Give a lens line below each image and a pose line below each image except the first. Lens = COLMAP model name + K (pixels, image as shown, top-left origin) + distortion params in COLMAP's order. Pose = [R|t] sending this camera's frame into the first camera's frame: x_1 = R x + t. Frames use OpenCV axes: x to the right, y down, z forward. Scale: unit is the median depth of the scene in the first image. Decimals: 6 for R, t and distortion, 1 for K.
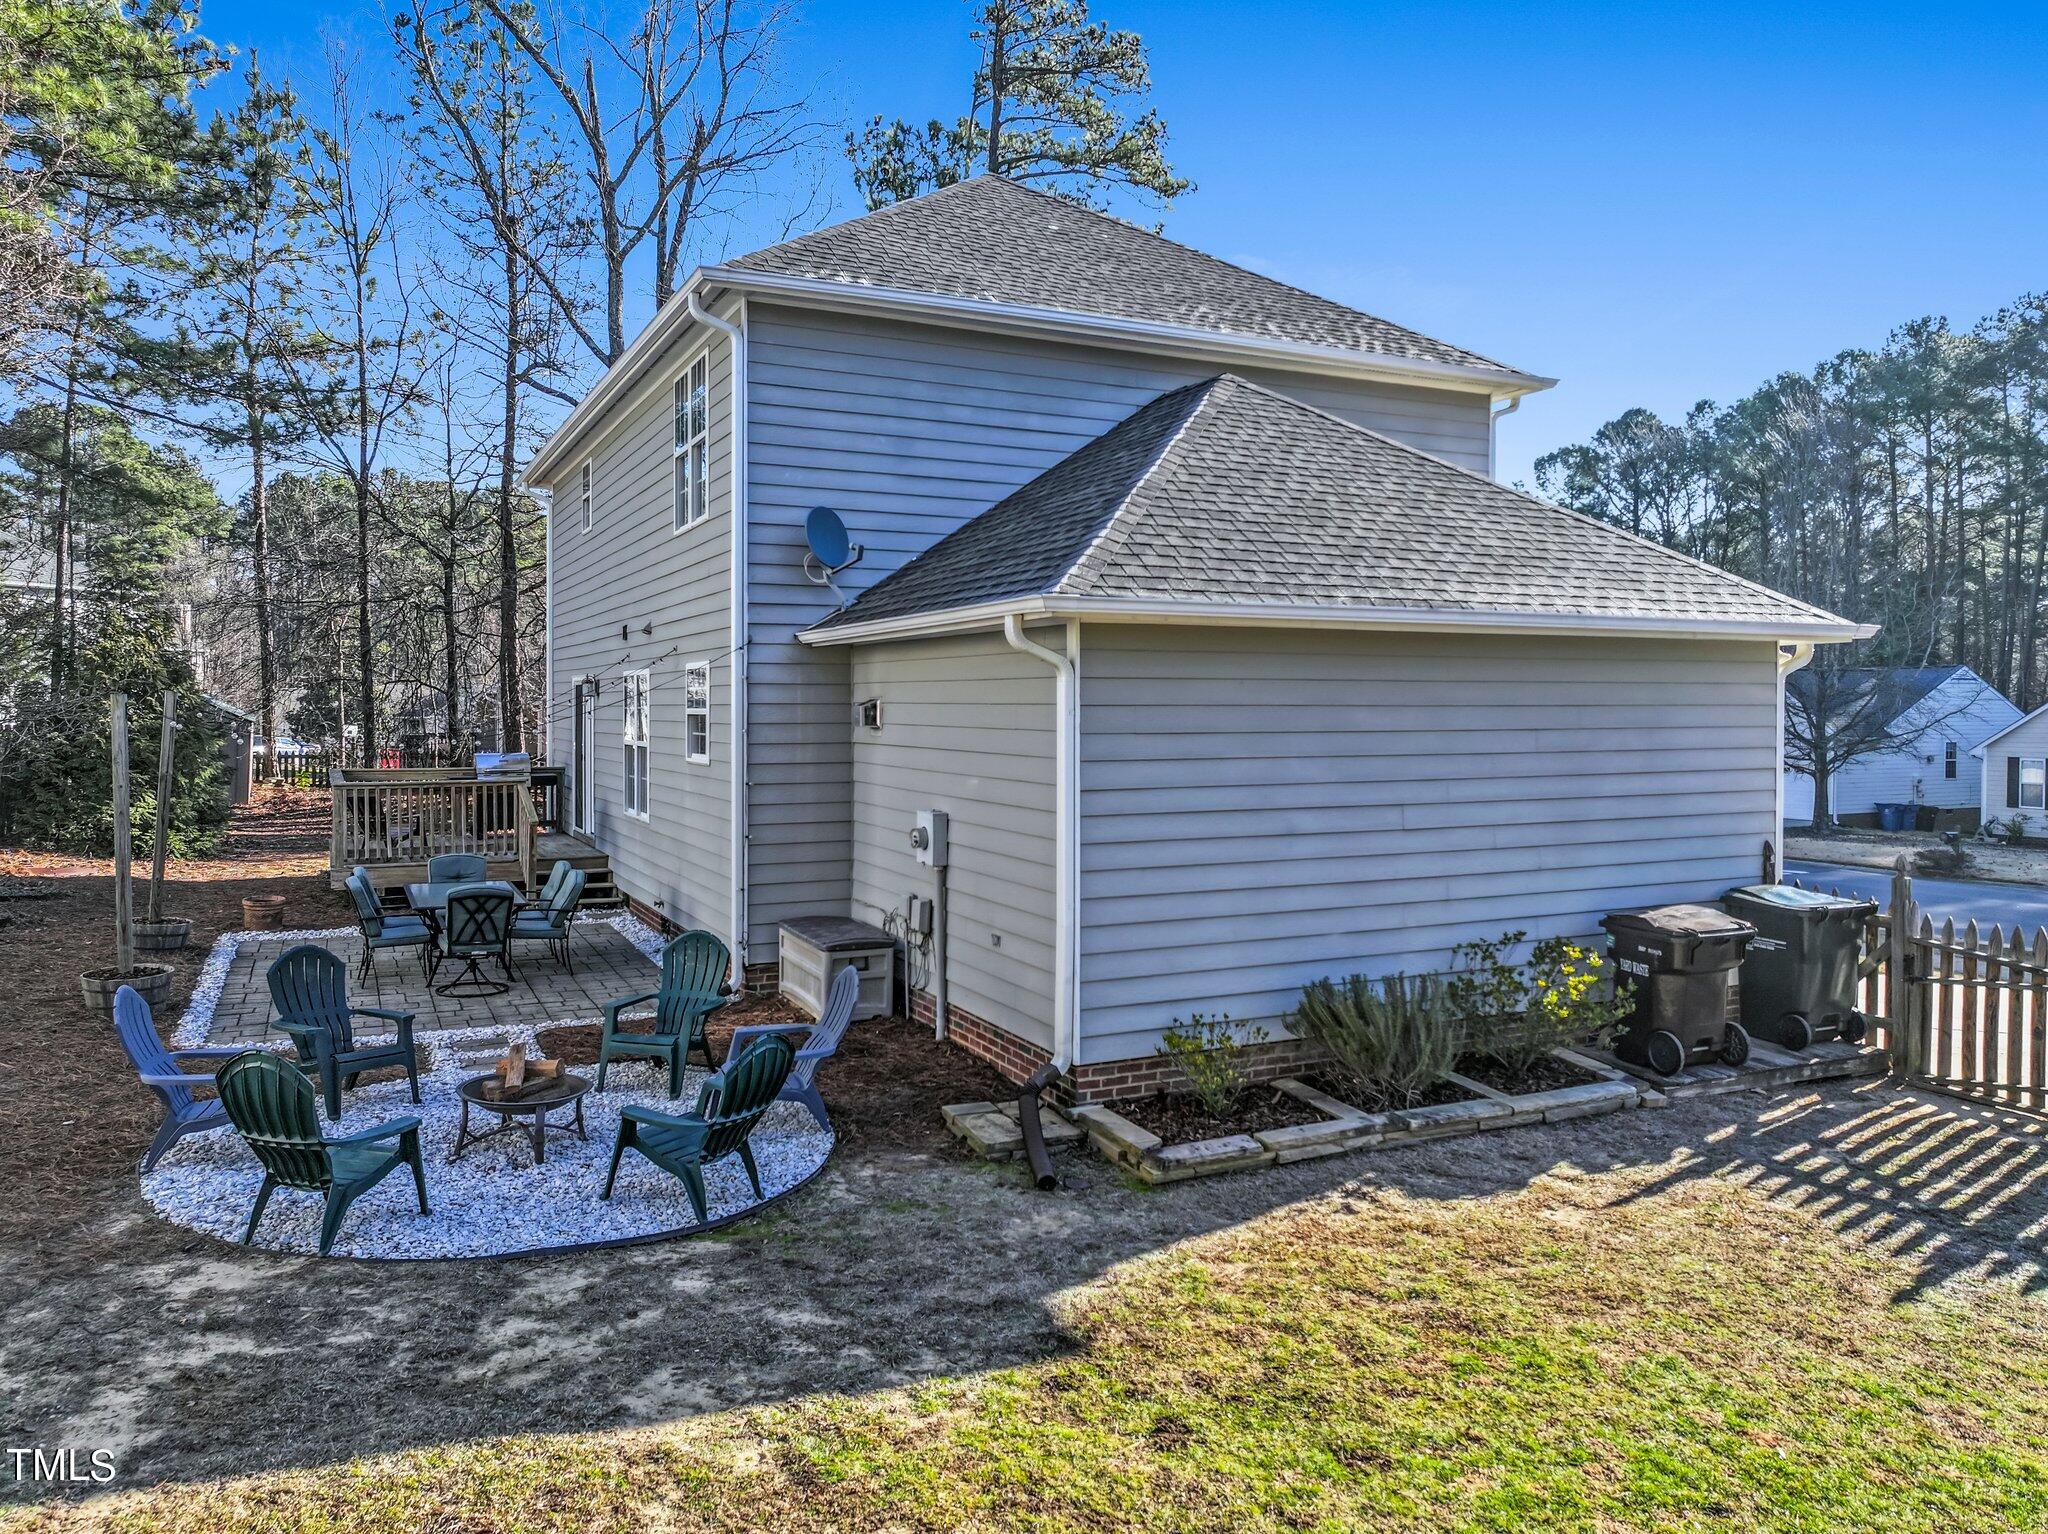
lens RADIAL K [[1435.3, 0, 1022.6], [0, 1435.3, 757.5], [0, 0, 1]] dist [-0.004495, 0.000231]
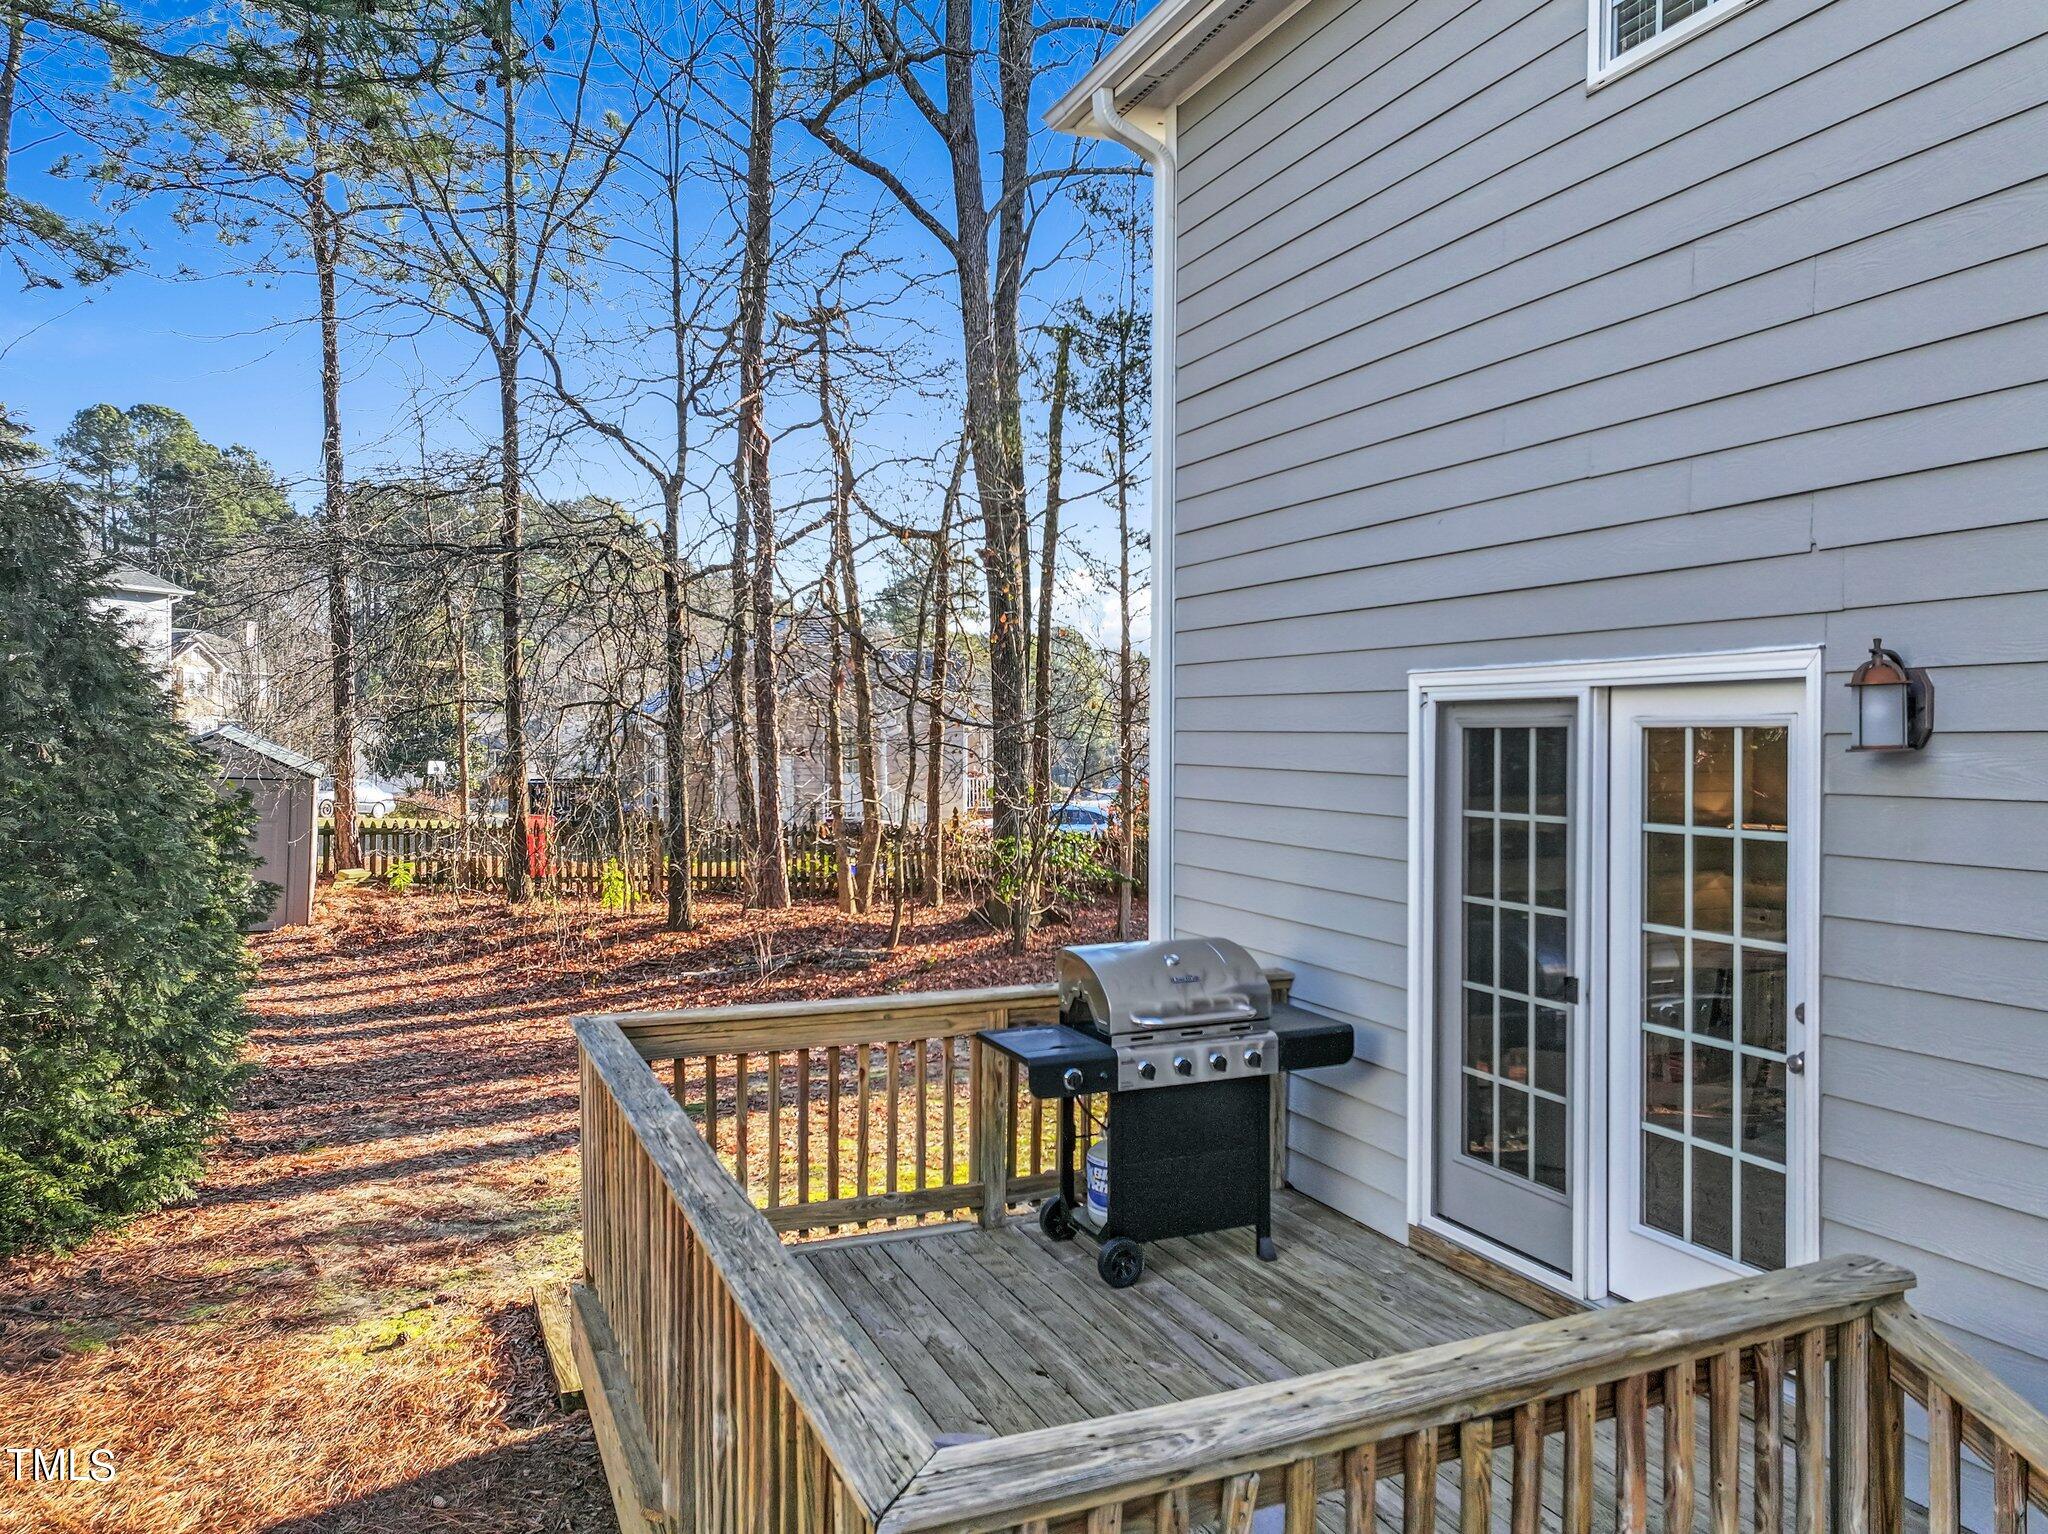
lens RADIAL K [[1411.8, 0, 1025.0], [0, 1411.8, 763.7], [0, 0, 1]] dist [-0.007610, -0.002275]
pose [[0.999429, 0.002690, -0.033676, -0.146553], [-0.003377, 0.999787, -0.020374, -0.008057], [0.033614, 0.020476, 0.999225, 0.277670]]
